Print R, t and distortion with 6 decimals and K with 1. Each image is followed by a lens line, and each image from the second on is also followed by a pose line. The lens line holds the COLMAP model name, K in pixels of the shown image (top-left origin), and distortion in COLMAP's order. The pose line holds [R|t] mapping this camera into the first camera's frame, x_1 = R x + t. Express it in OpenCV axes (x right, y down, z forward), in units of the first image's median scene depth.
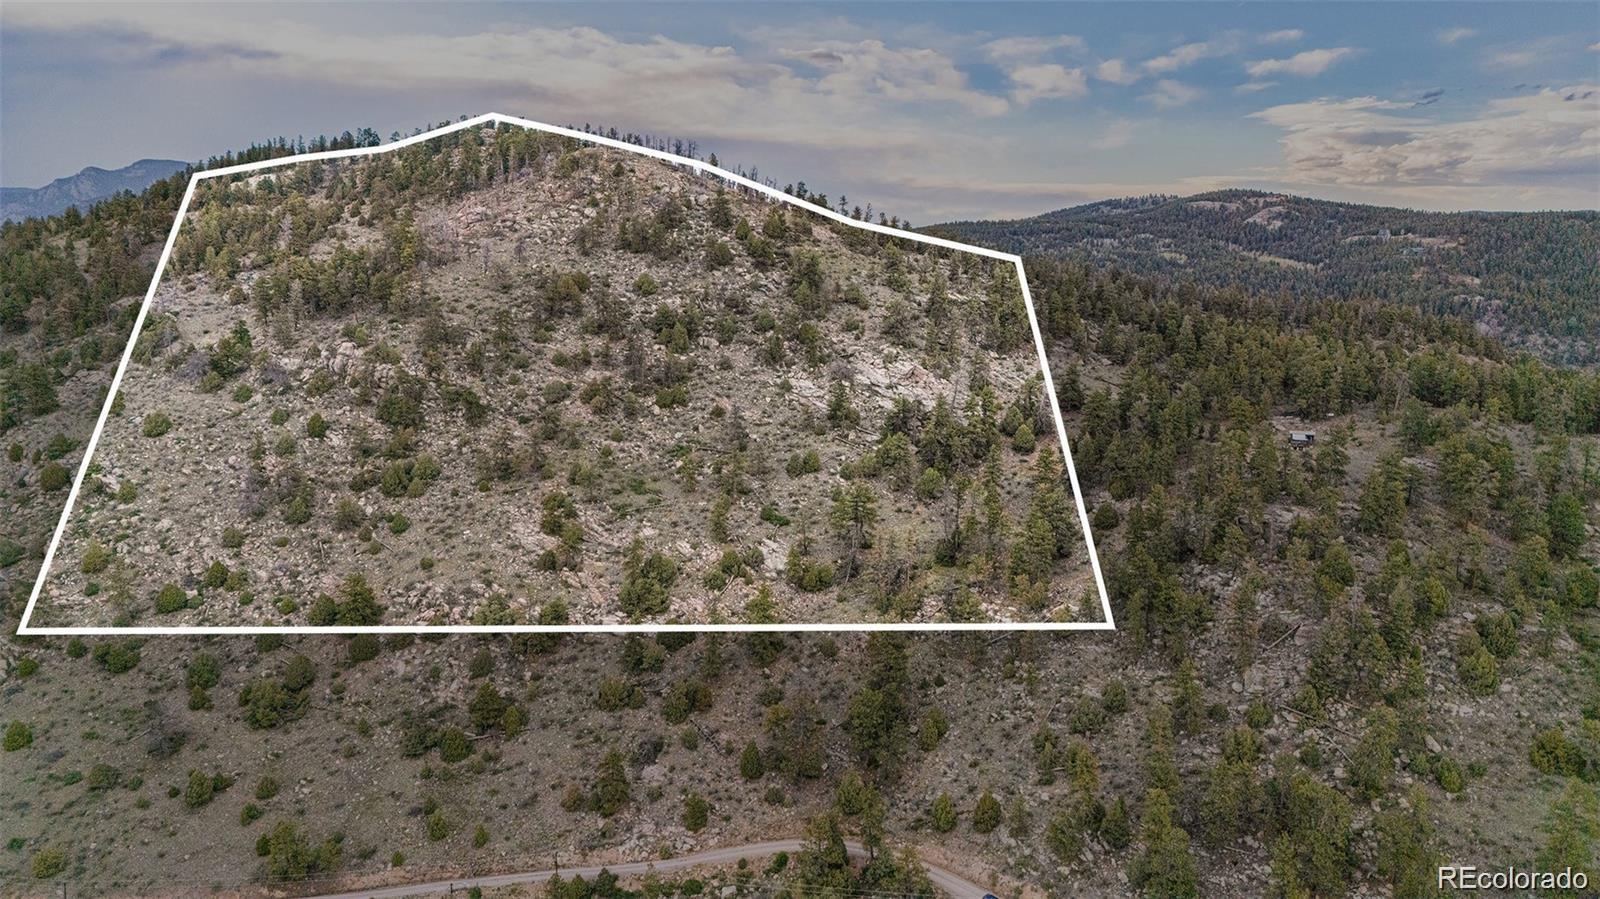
lens RADIAL K [[1145.3, 0, 813.0], [0, 1145.3, 477.4], [0, 0, 1]] dist [0.054712, -0.041948]
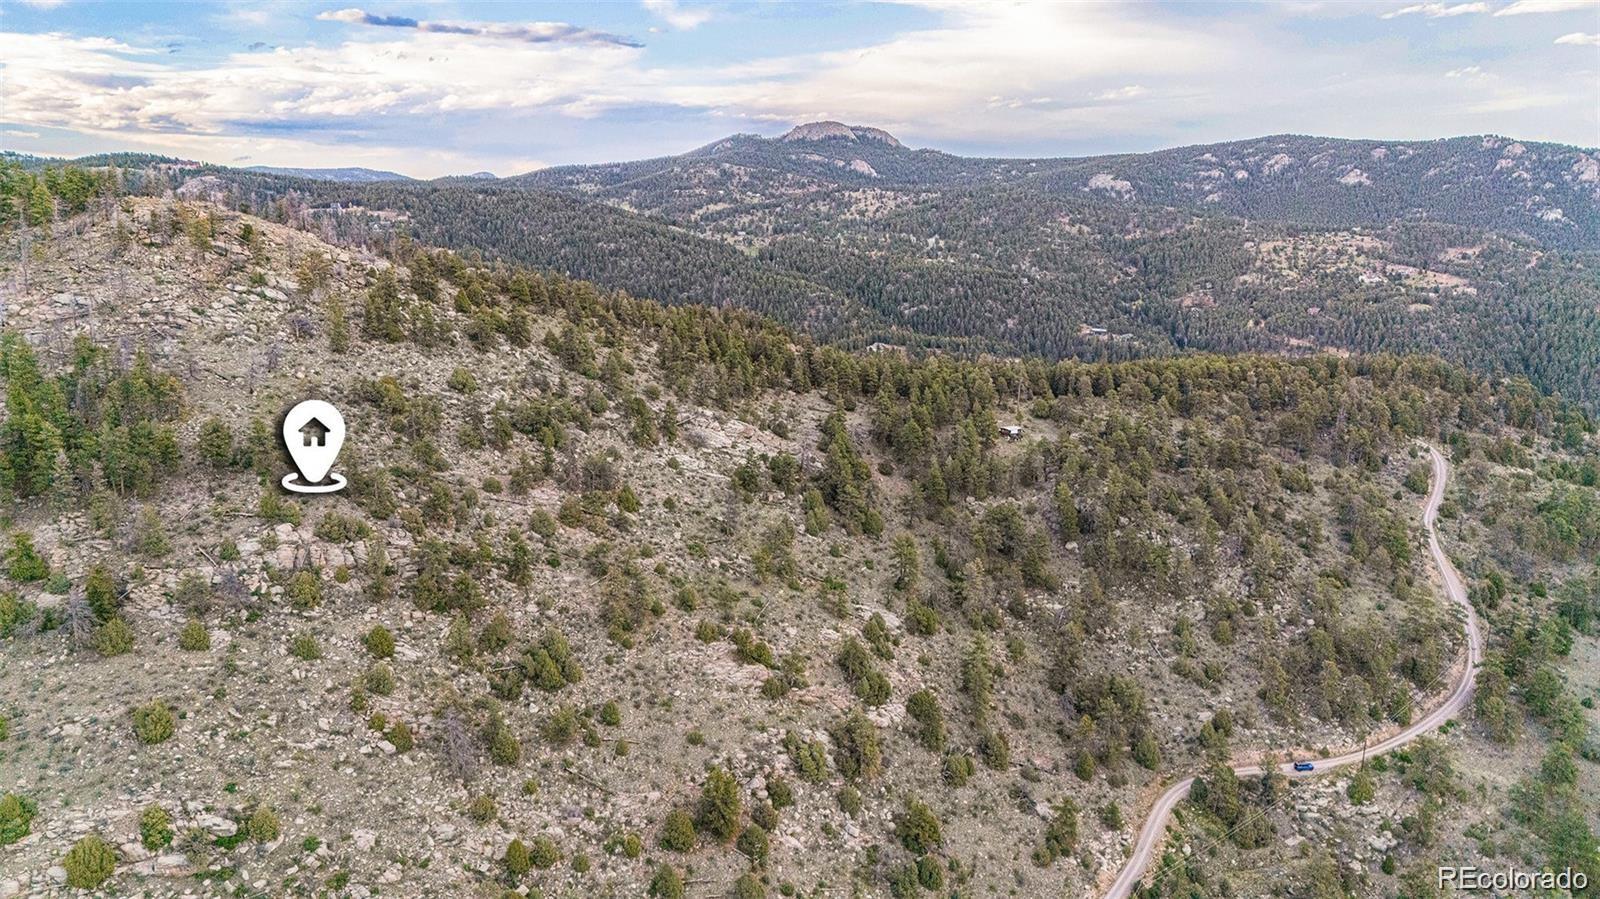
lens RADIAL K [[1175.3, 0, 800.0], [0, 1175.3, 449.5], [0, 0, 1]] dist [0.083040, -0.090406]
pose [[0.569540, -0.181011, 0.801785, -0.820421], [0.168670, 0.980430, 0.101529, -0.187061], [-0.804472, 0.077412, 0.588925, 0.313904]]
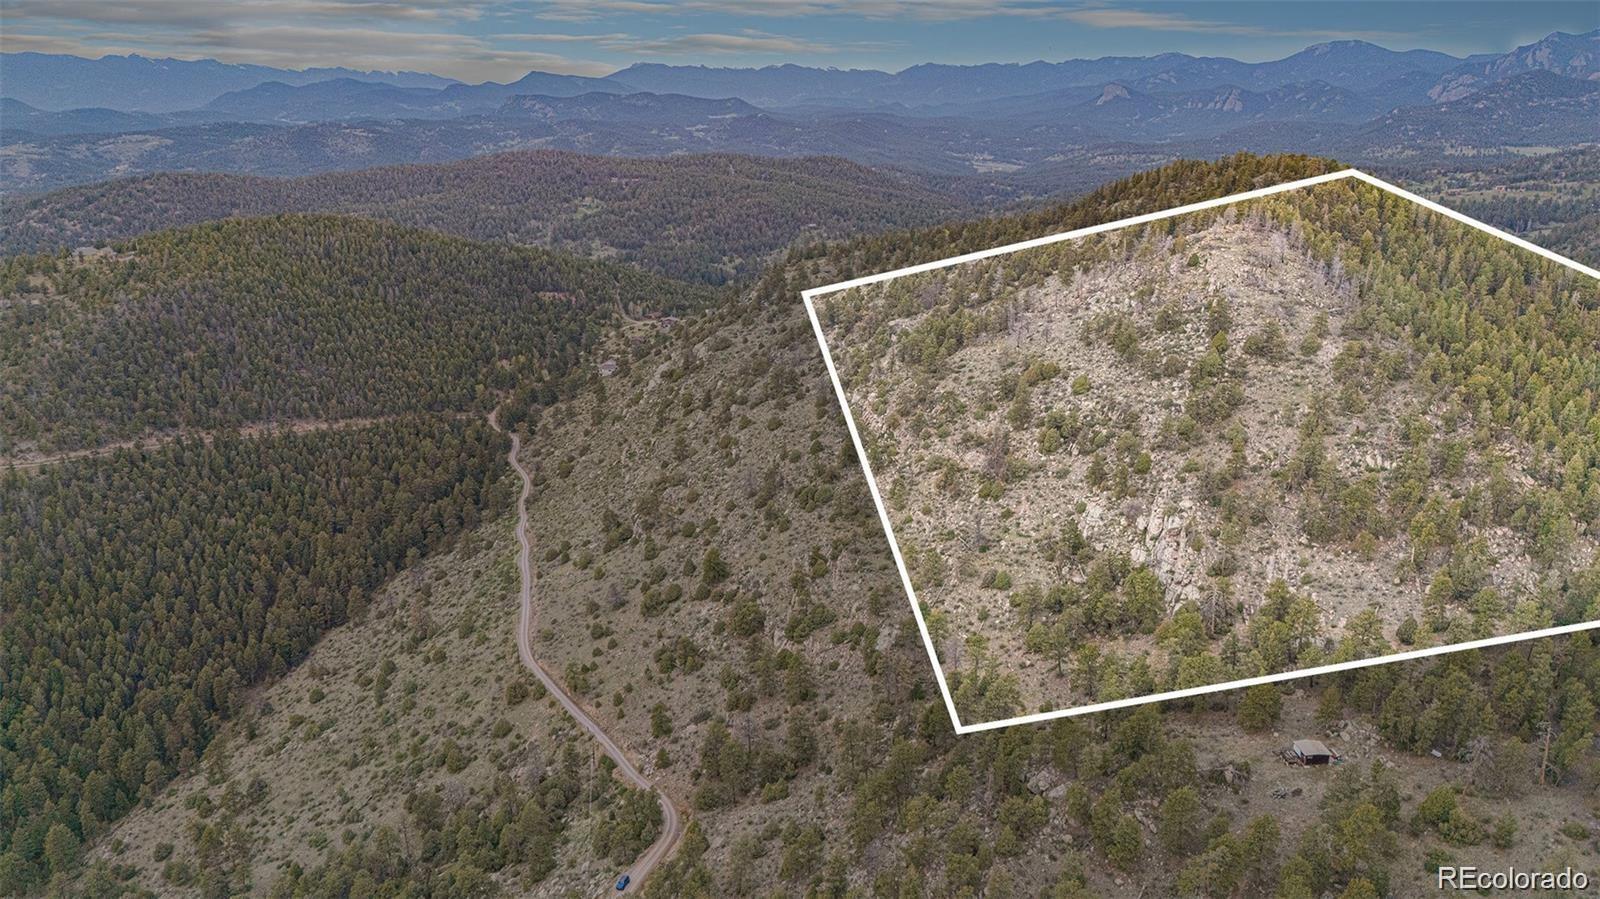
lens RADIAL K [[1175.3, 0, 800.0], [0, 1175.3, 449.5], [0, 0, 1]] dist [0.083040, -0.090406]
pose [[0.457479, 0.249882, -0.853388, 0.853699], [-0.179788, 0.965876, 0.186440, -0.313230], [0.870855, 0.068137, 0.486794, 0.210250]]
